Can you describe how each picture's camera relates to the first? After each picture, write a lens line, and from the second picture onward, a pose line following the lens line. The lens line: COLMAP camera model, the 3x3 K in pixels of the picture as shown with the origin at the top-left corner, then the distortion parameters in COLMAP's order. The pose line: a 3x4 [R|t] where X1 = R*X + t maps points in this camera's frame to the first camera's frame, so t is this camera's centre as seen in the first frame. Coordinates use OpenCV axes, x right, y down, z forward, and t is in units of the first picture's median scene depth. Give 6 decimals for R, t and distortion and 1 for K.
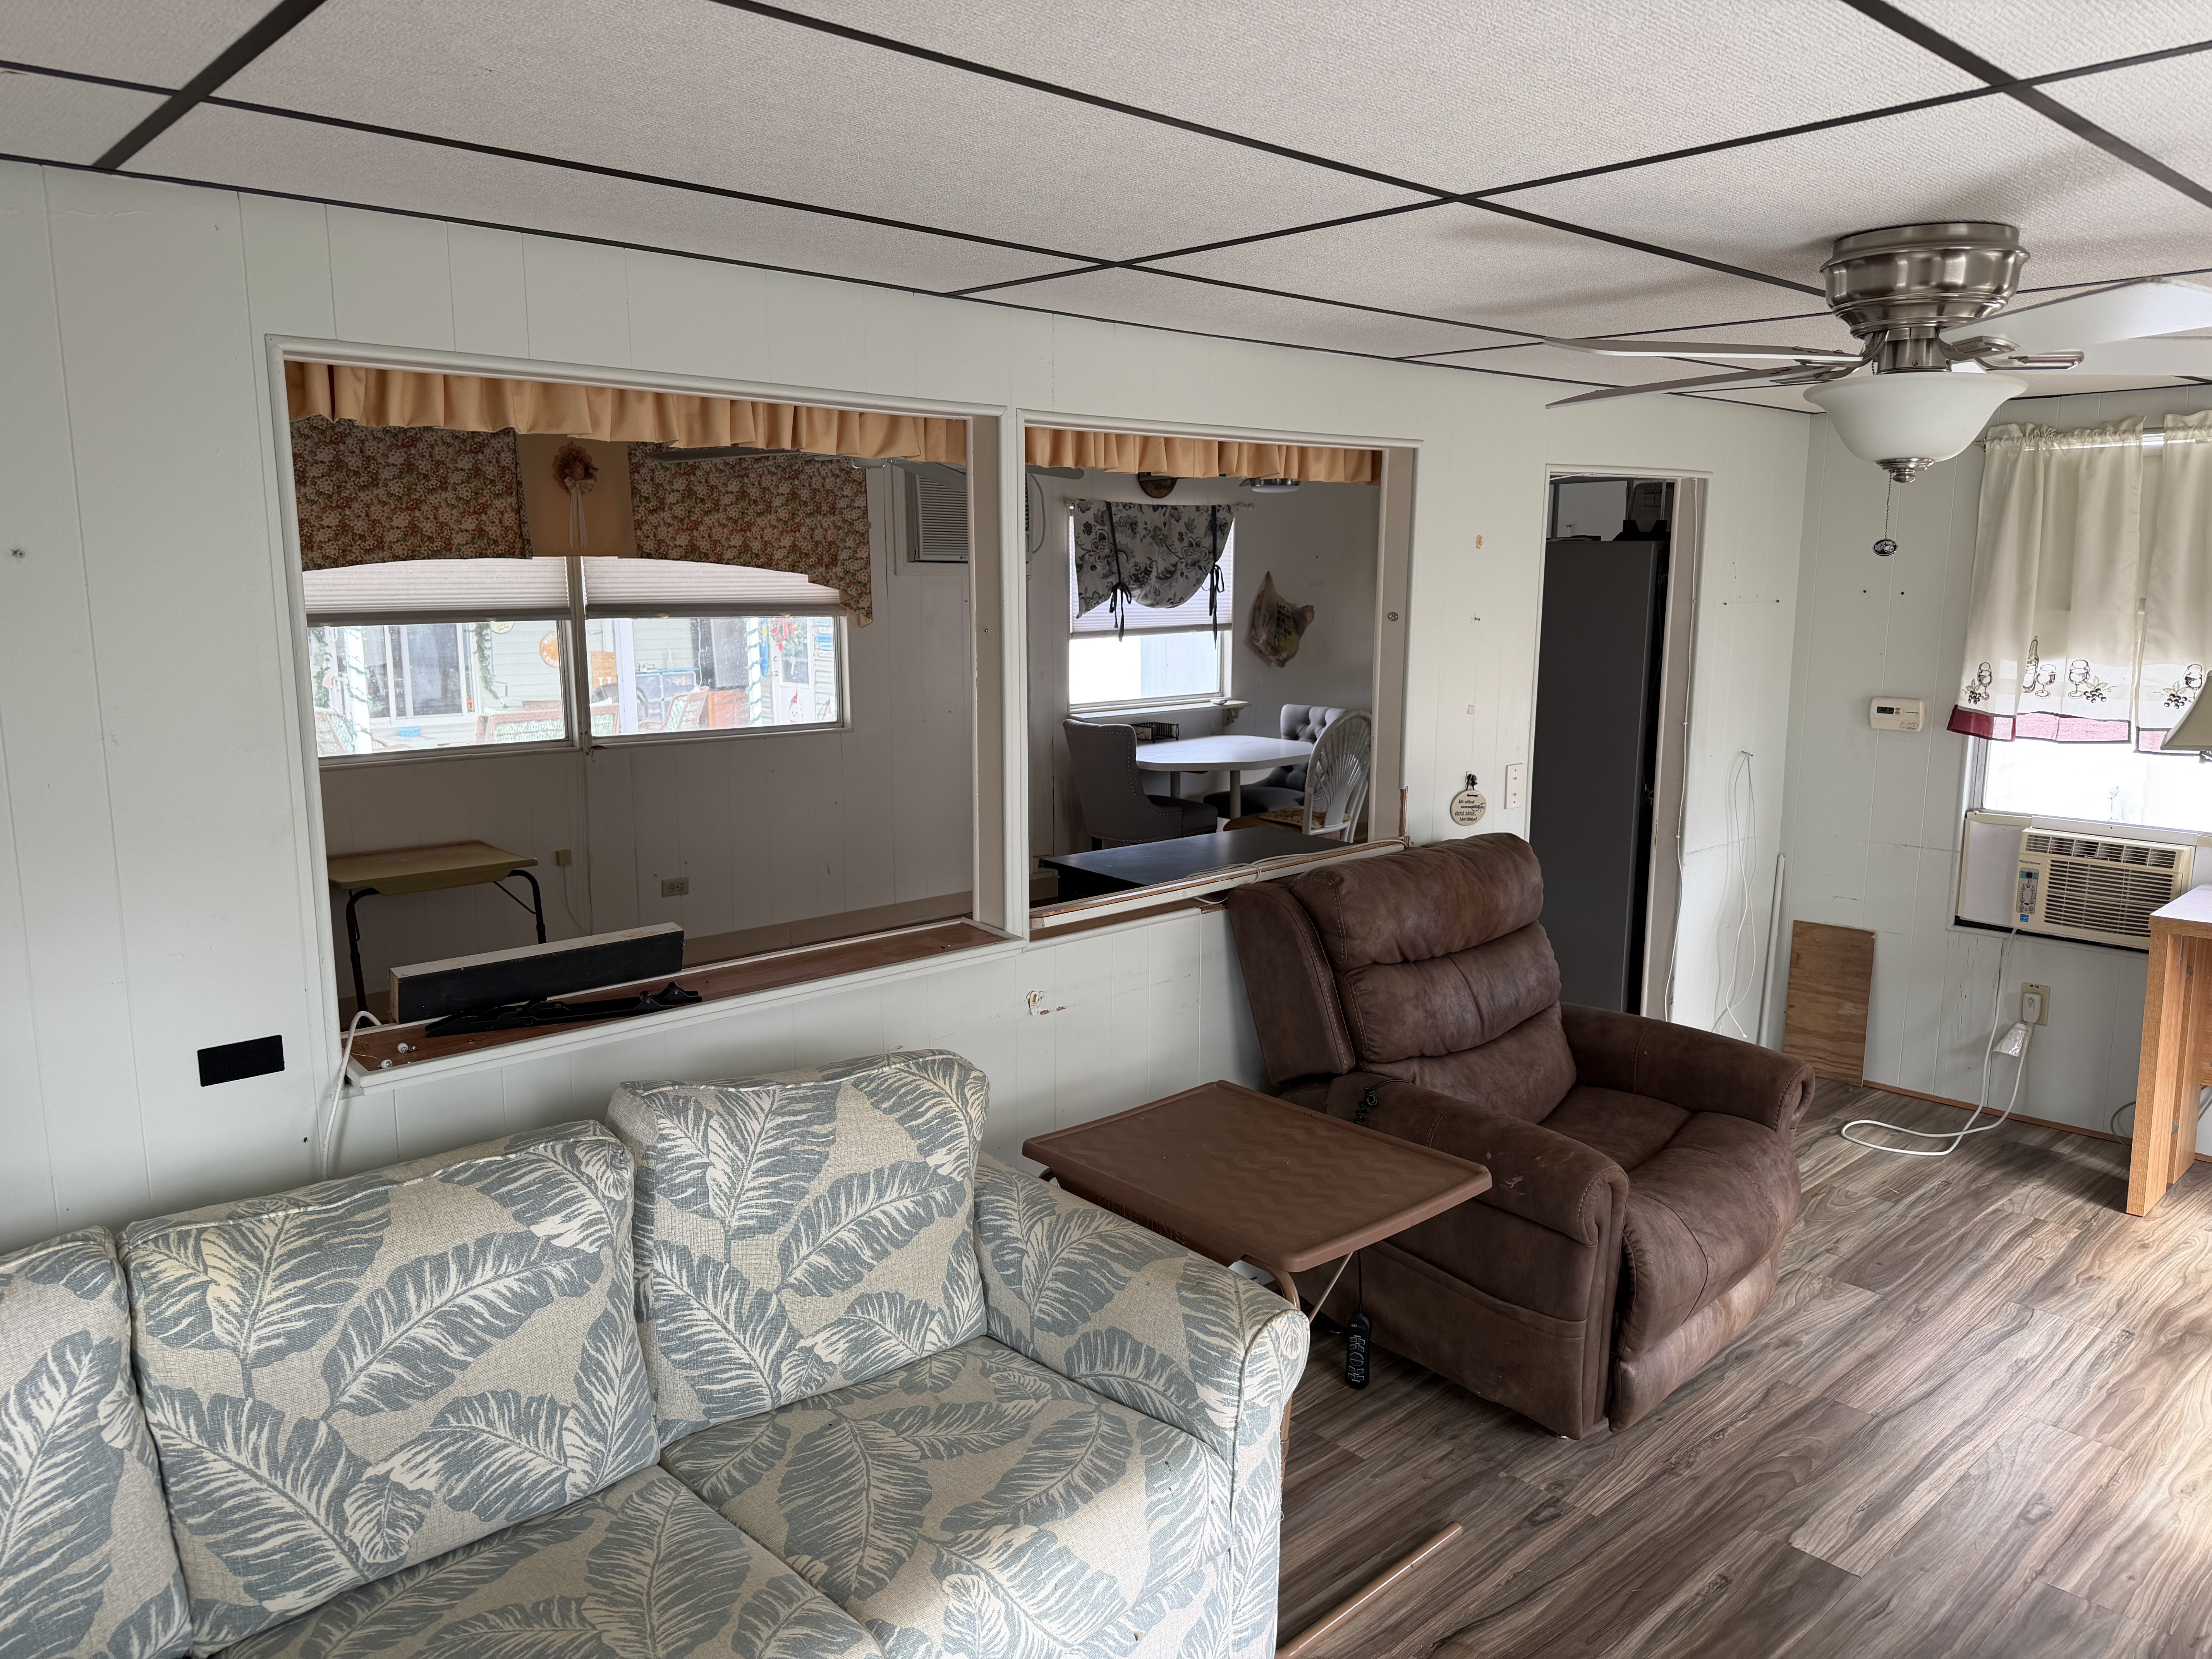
lens RADIAL K [[1537.3, 0, 1112.0], [0, 1537.3, 814.5], [0, 0, 1]] dist [0.191257, -0.394043]
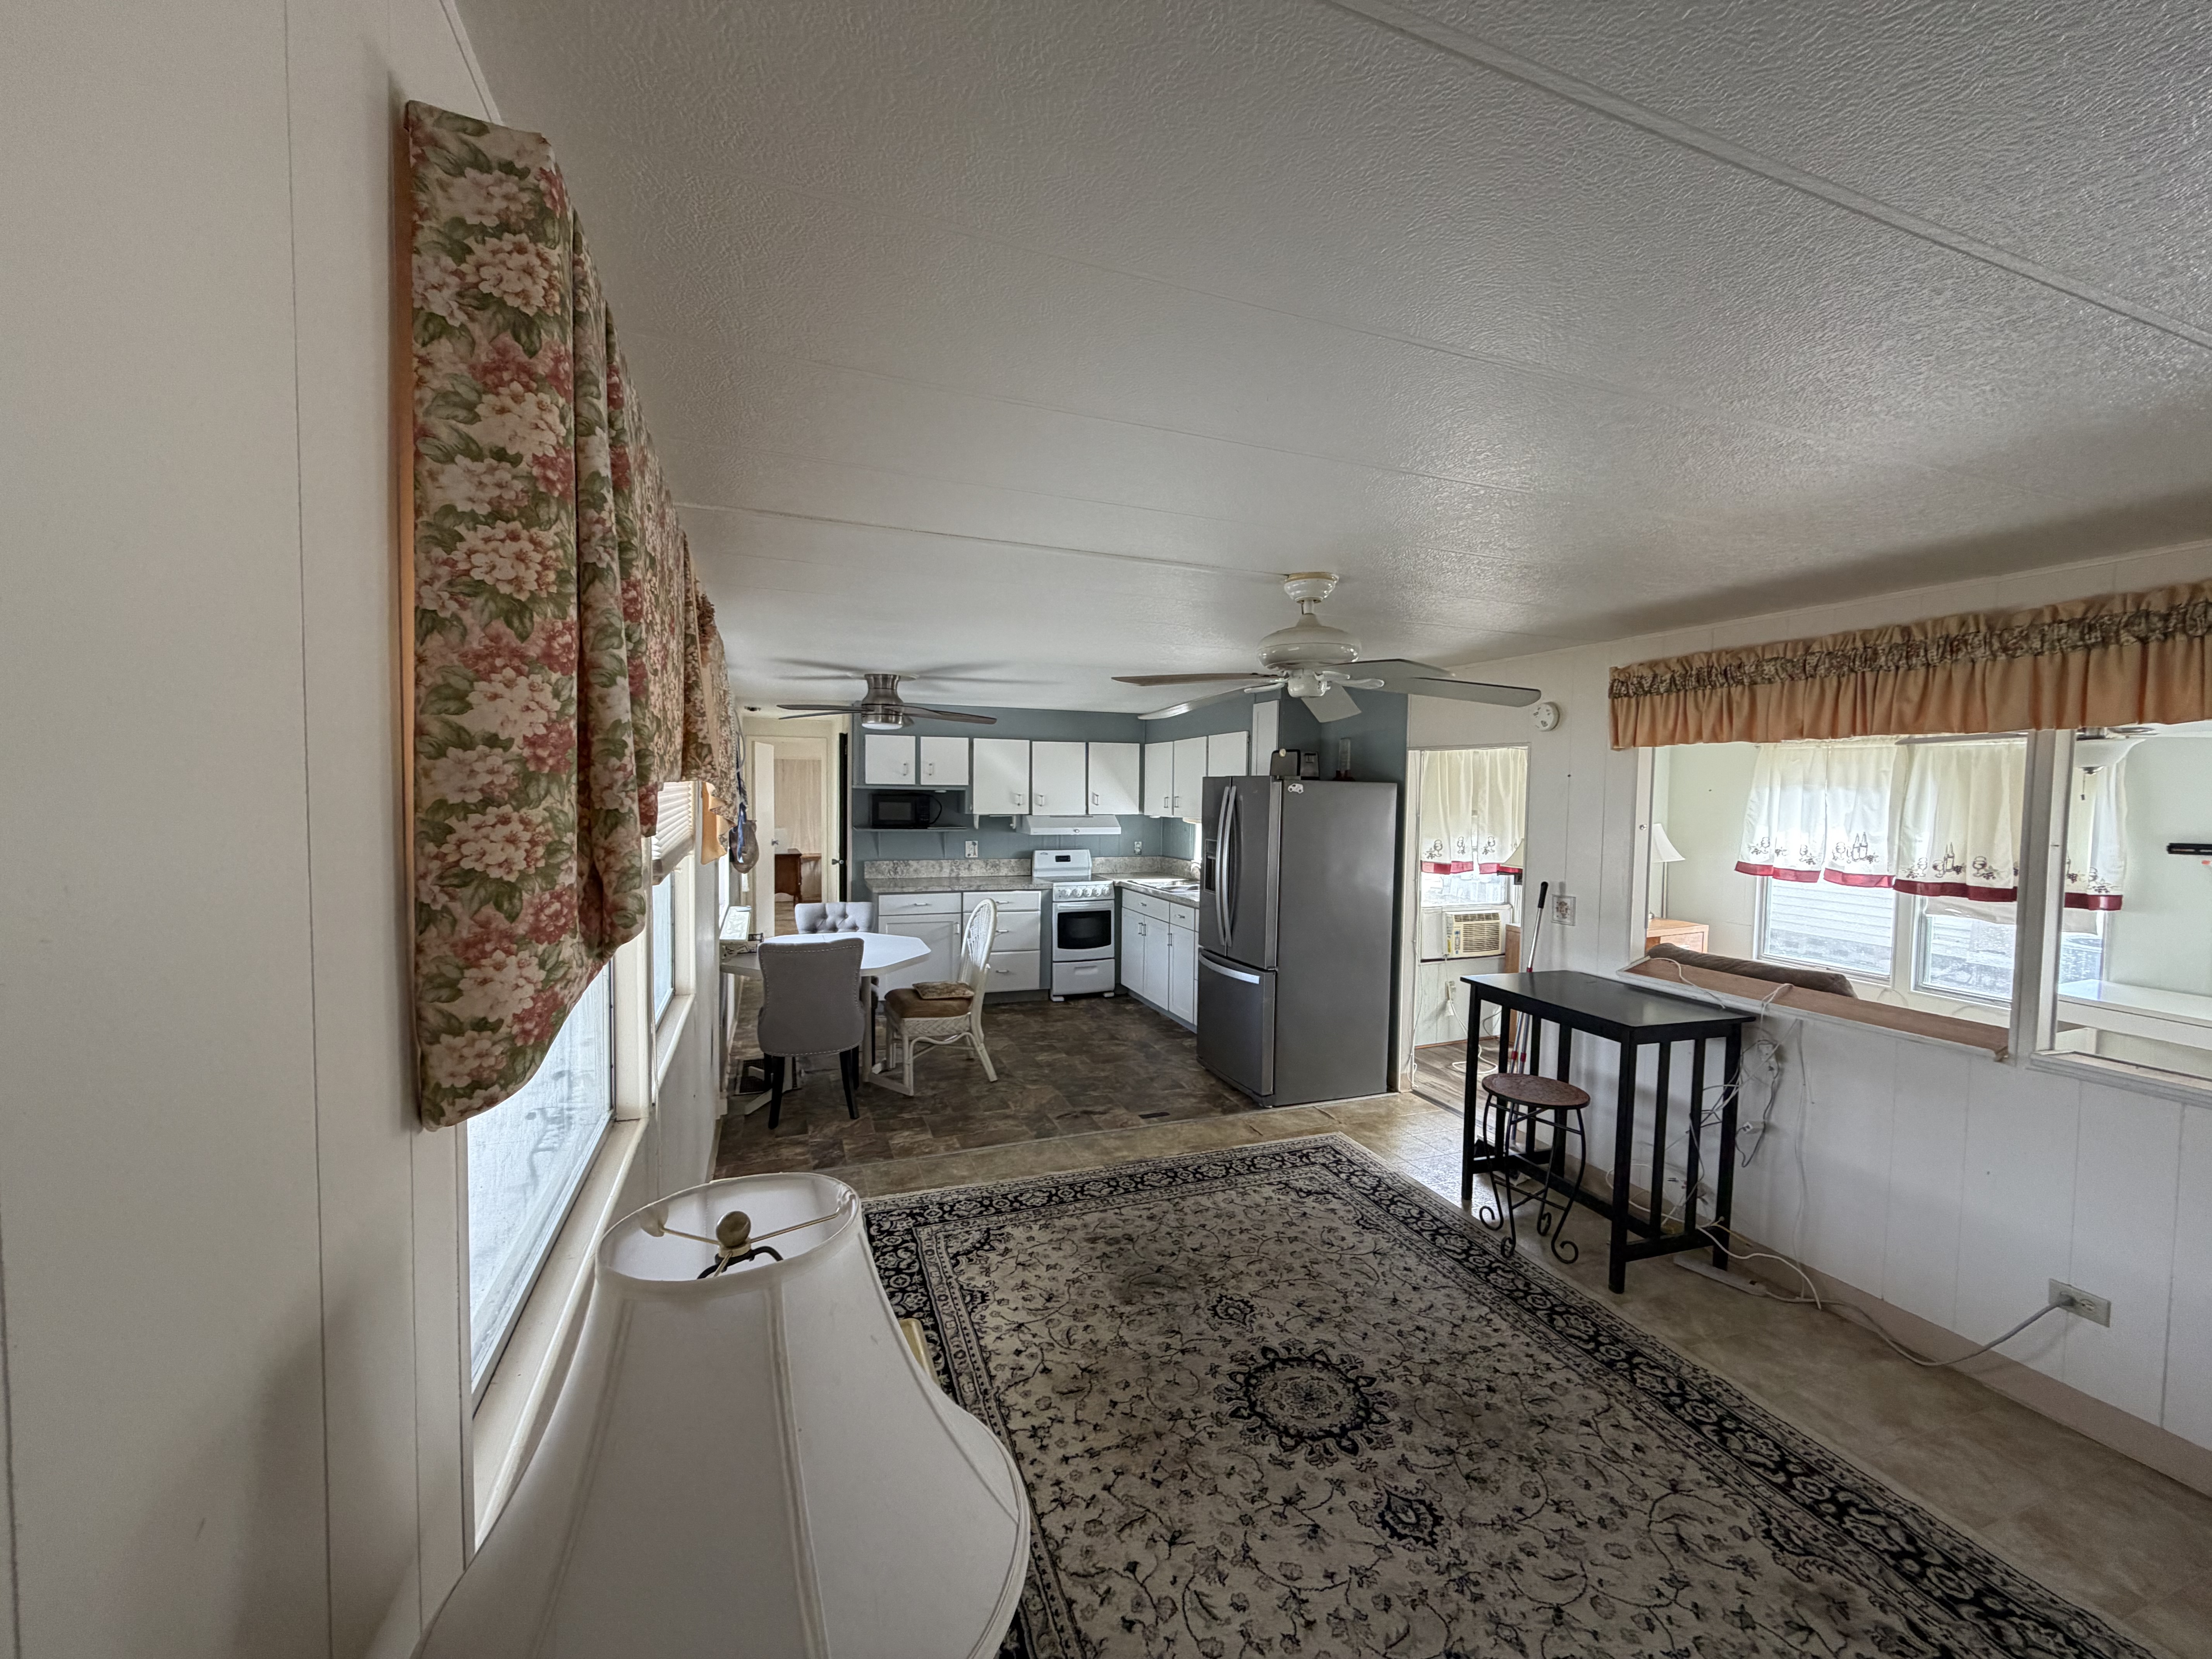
lens RADIAL K [[877.3, 0, 1102.8], [0, 877.3, 830.3], [0, 0, 1]] dist [0.001542, -0.000088]
pose [[0.369133, -0.037476, 0.928620, -1.135544], [0.135046, 0.990745, -0.013698, -0.235667], [-0.919512, 0.130463, 0.370778, 1.458097]]
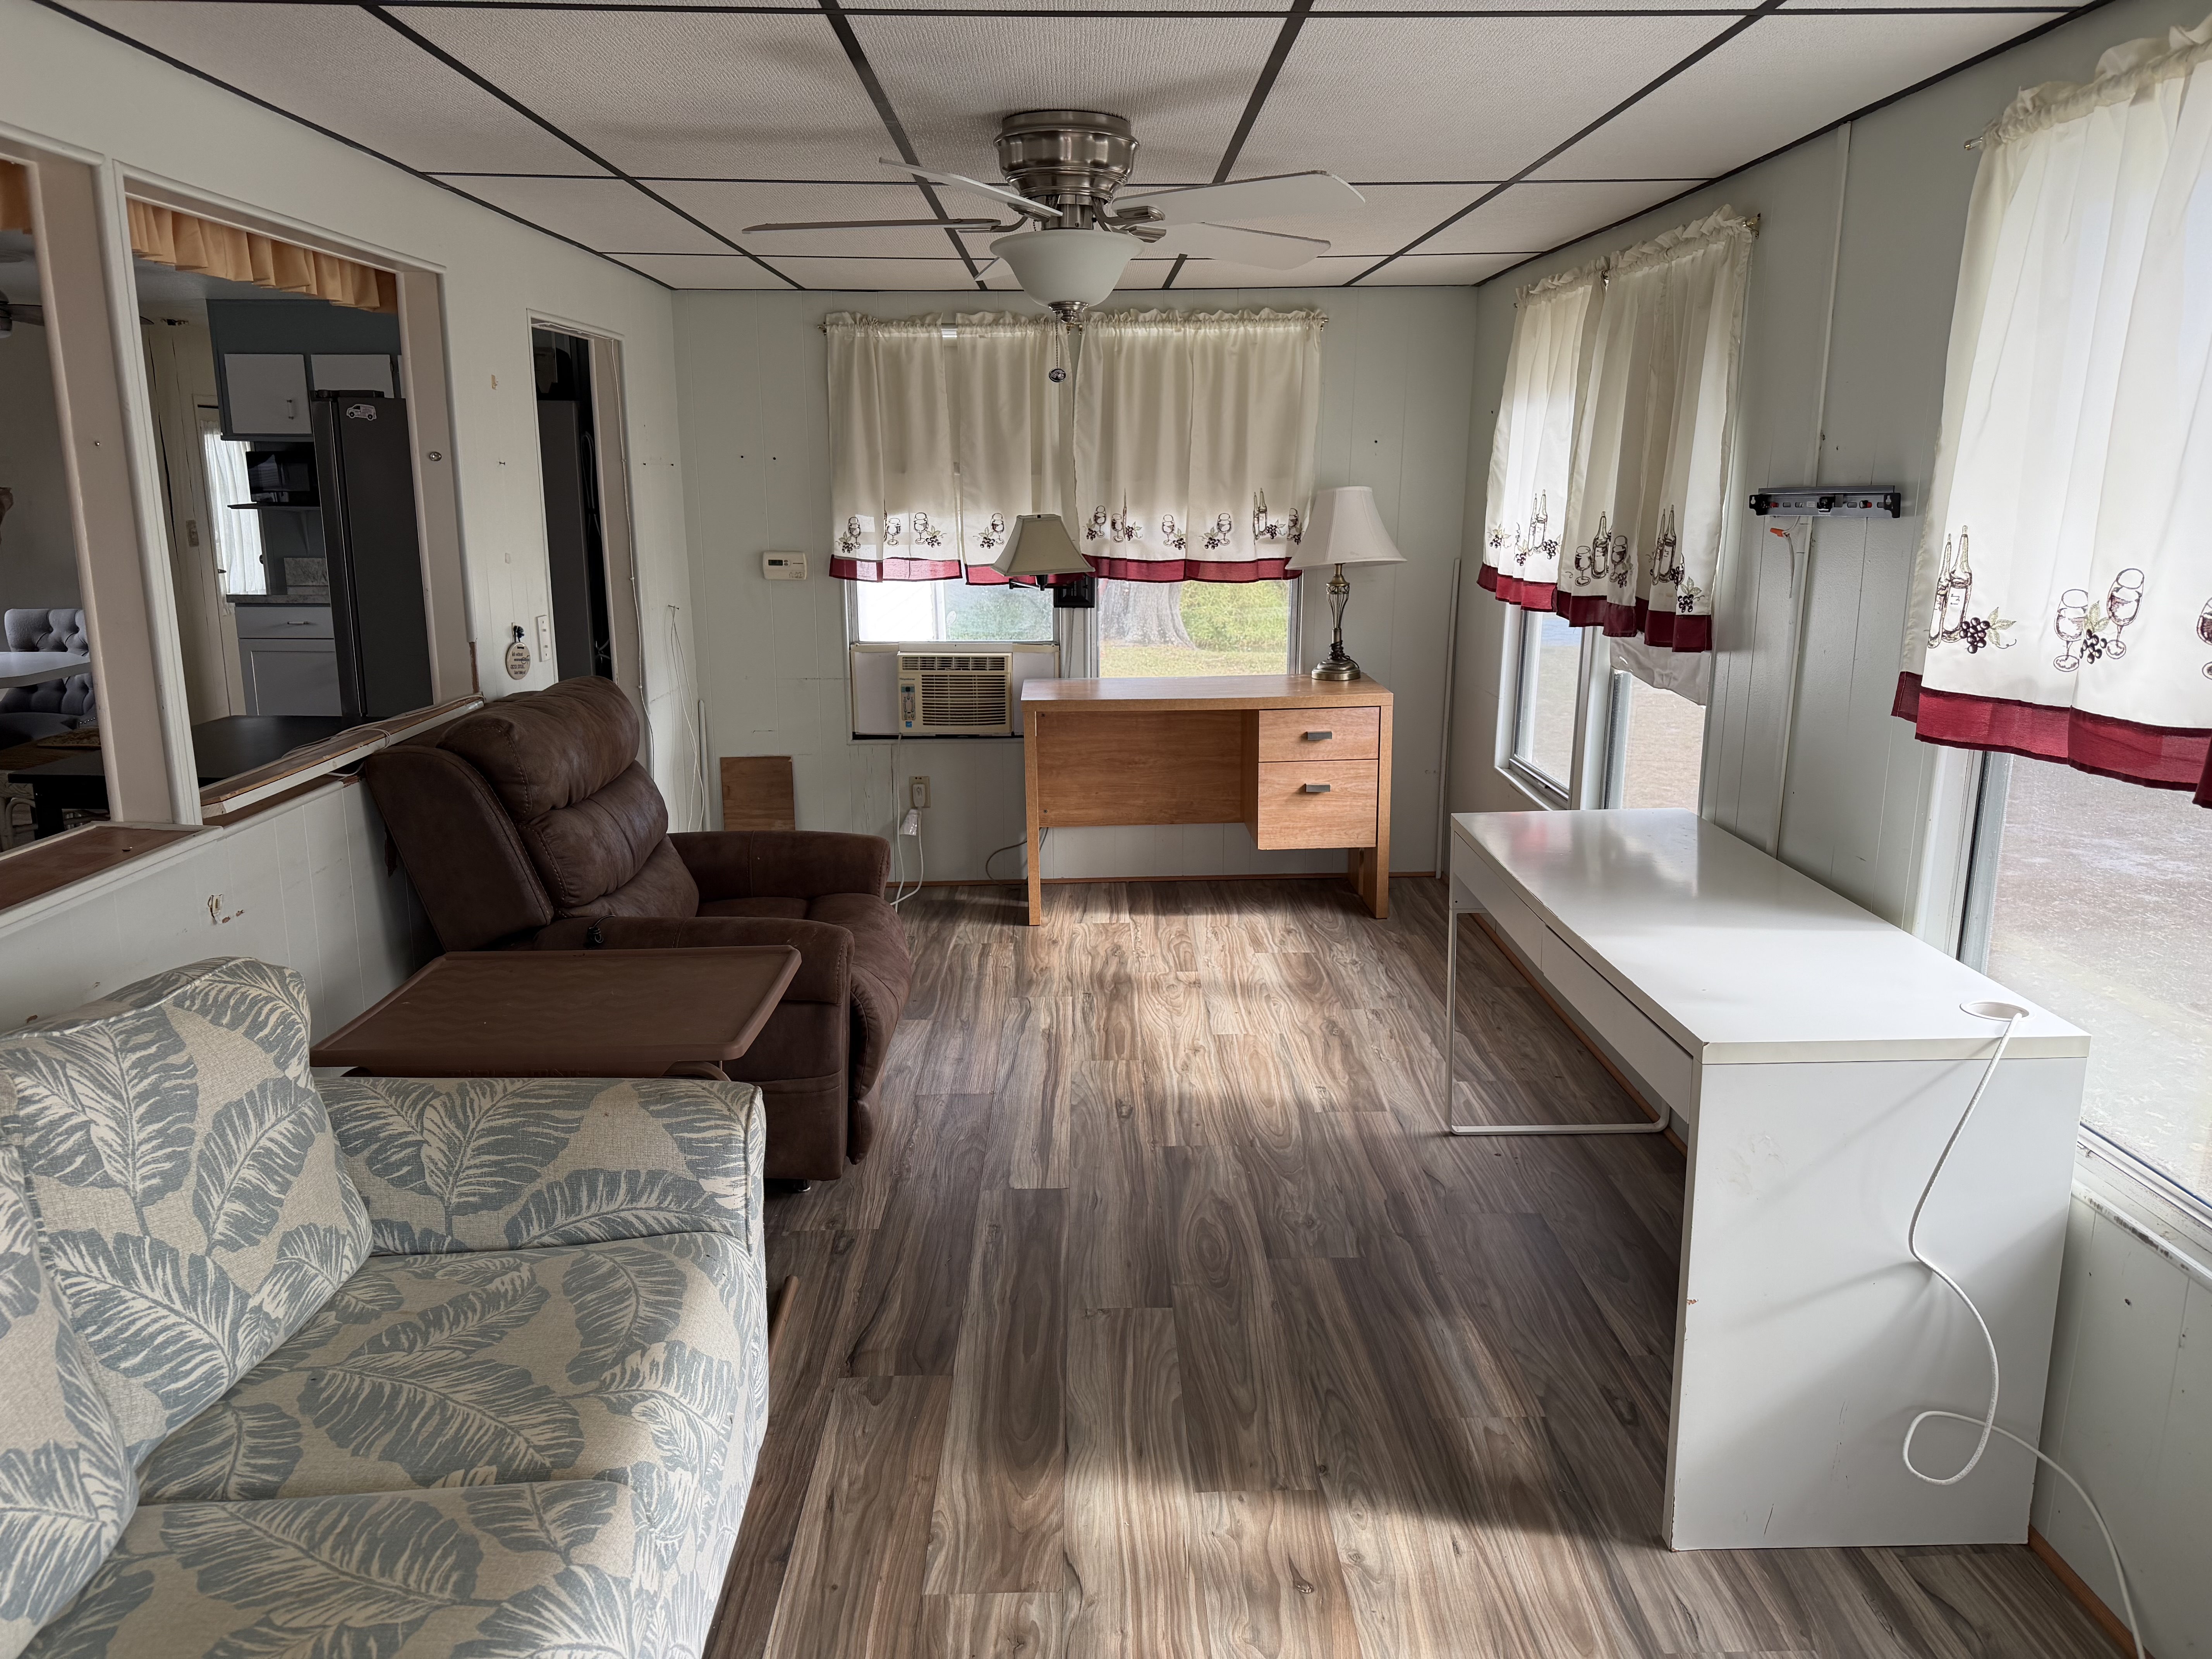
lens RADIAL K [[1534.1, 0, 1106.0], [0, 1534.1, 829.5], [0, 0, 1]] dist [0.071295, -0.102704]
pose [[0.658439, -0.162112, 0.734968, -0.336671], [0.115787, 0.986721, 0.113910, 0.040969], [-0.743674, 0.010097, 0.668466, 0.098515]]
